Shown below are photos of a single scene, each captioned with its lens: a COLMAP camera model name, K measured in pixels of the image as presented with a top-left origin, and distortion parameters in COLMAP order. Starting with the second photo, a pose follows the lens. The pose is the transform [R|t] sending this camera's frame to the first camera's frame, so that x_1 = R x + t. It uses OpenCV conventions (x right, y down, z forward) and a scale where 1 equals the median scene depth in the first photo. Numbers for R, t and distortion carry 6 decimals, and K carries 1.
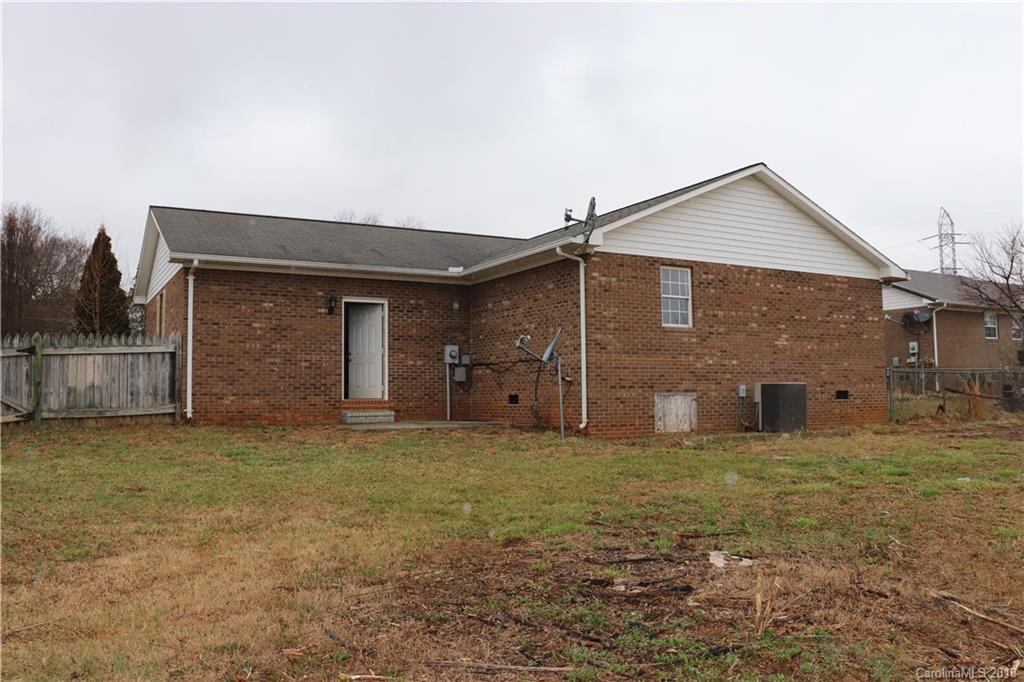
lens RADIAL K [[853.3, 0, 512.0], [0, 853.3, 341.0], [0, 0, 1]] dist [-0.159736, 0.138705]
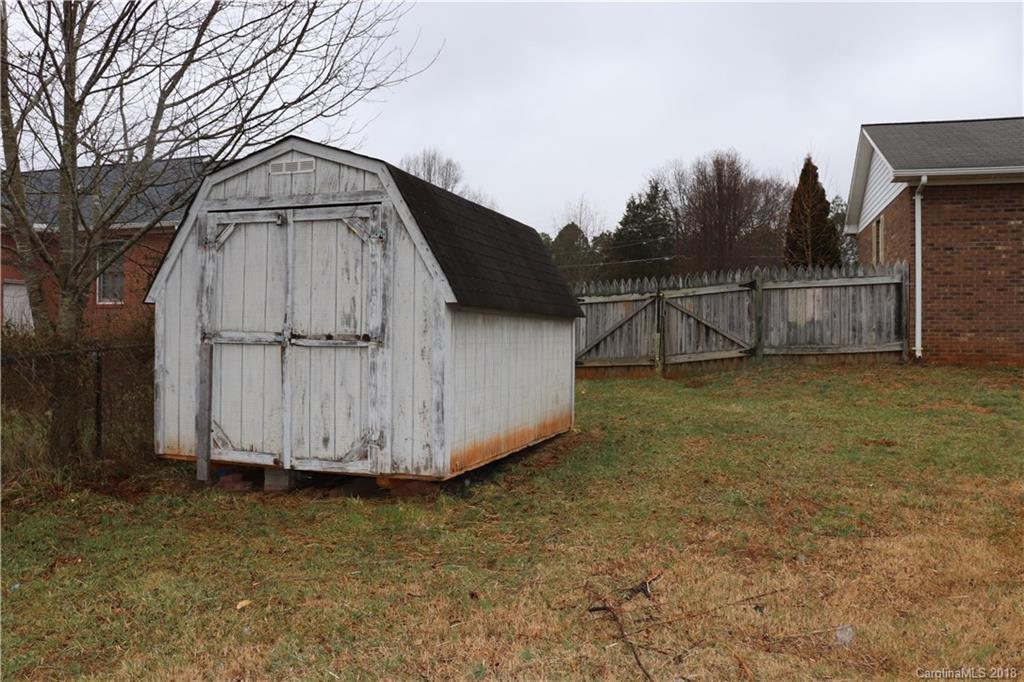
lens RADIAL K [[853.3, 0, 512.0], [0, 853.3, 341.0], [0, 0, 1]] dist [-0.159736, 0.138705]
pose [[0.706167, 0.017539, -0.707828, -0.071470], [0.038282, 0.997285, 0.062904, 0.003698], [0.707009, -0.071517, 0.703579, 0.080649]]
